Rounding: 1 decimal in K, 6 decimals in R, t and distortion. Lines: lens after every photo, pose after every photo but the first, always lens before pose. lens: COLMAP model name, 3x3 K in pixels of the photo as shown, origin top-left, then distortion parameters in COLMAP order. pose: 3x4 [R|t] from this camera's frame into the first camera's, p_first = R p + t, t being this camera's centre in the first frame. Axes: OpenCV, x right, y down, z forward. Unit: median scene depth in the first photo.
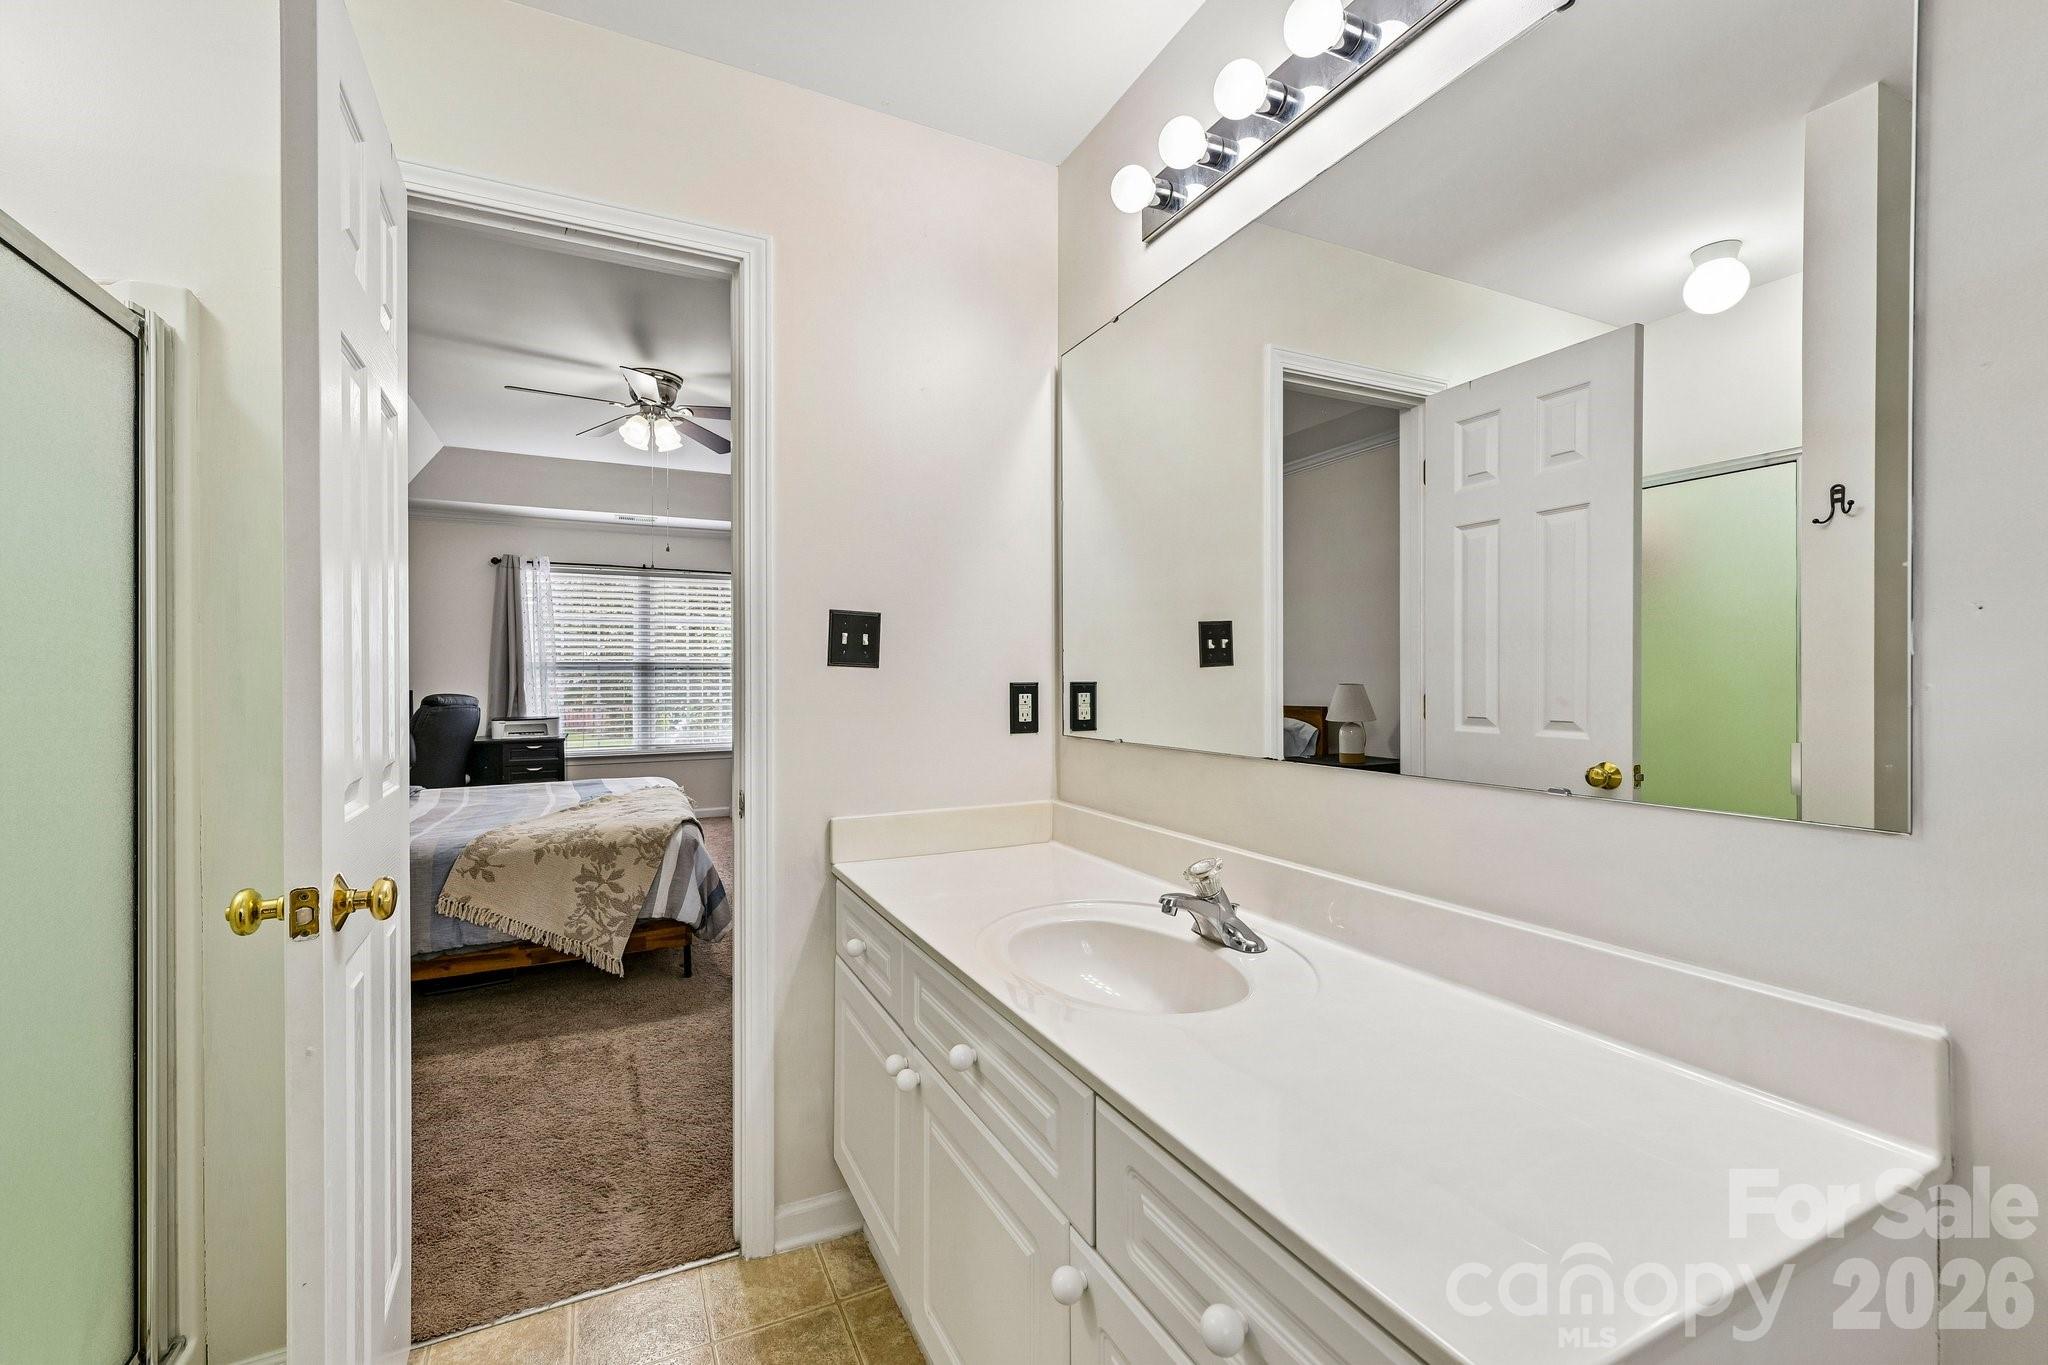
lens RADIAL K [[890.7, 0, 1029.0], [0, 890.7, 676.5], [0, 0, 1]] dist [0.010388, -0.000040]
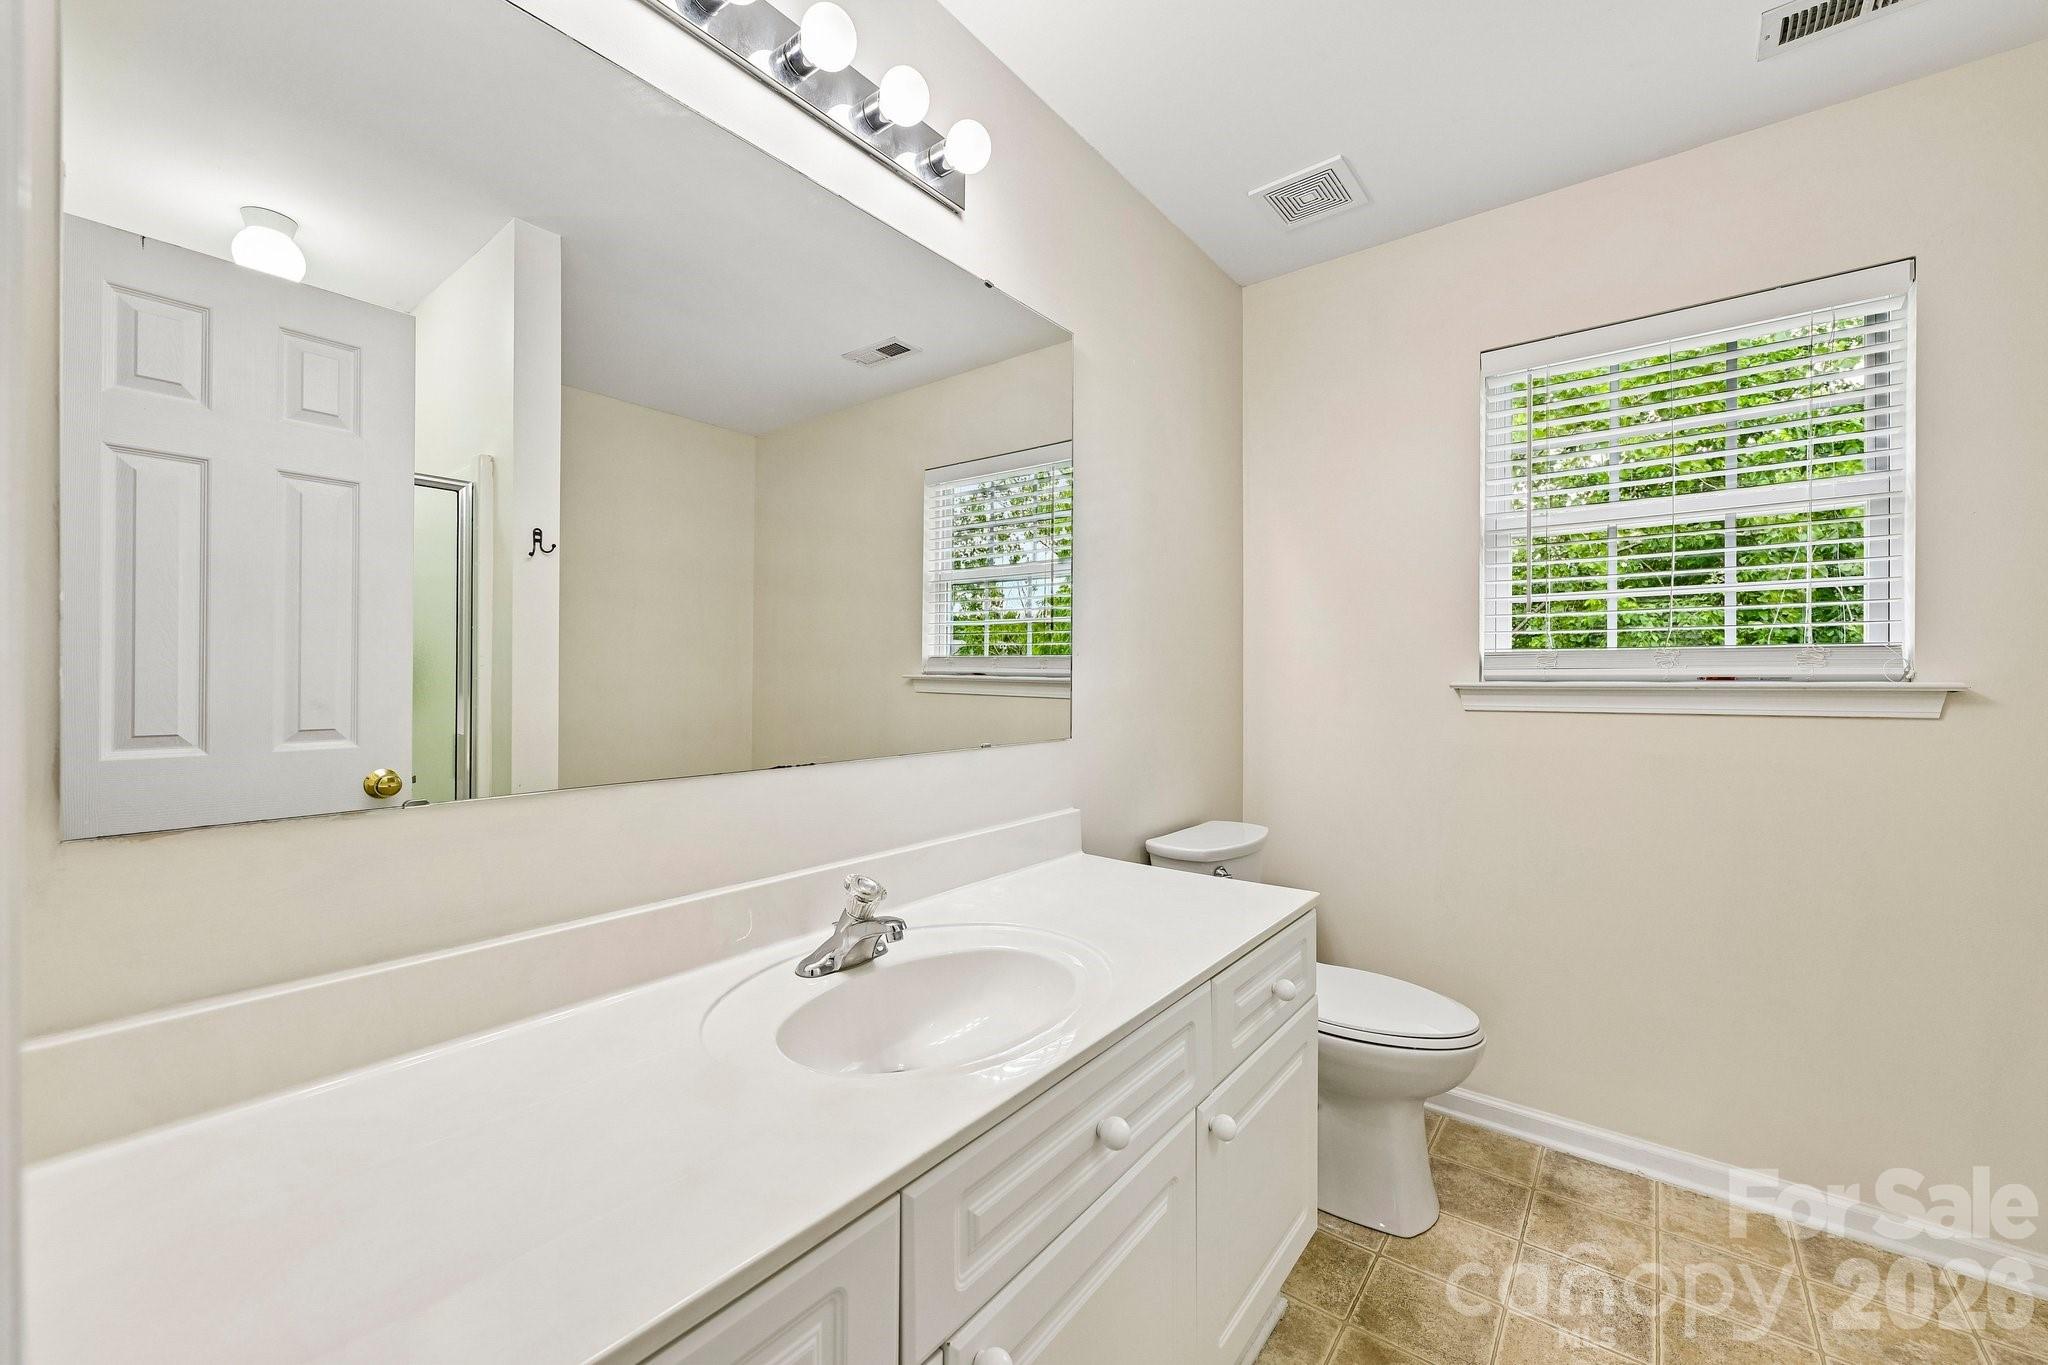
lens RADIAL K [[823.2, 0, 1007.5], [0, 823.2, 688.1], [0, 0, 1]] dist [-0.003606, 0.000235]
pose [[-0.430212, -0.008789, 0.902685, -0.404420], [-0.001484, 0.999958, 0.009029, 0.003099], [-0.902726, 0.002545, -0.430207, 0.798249]]
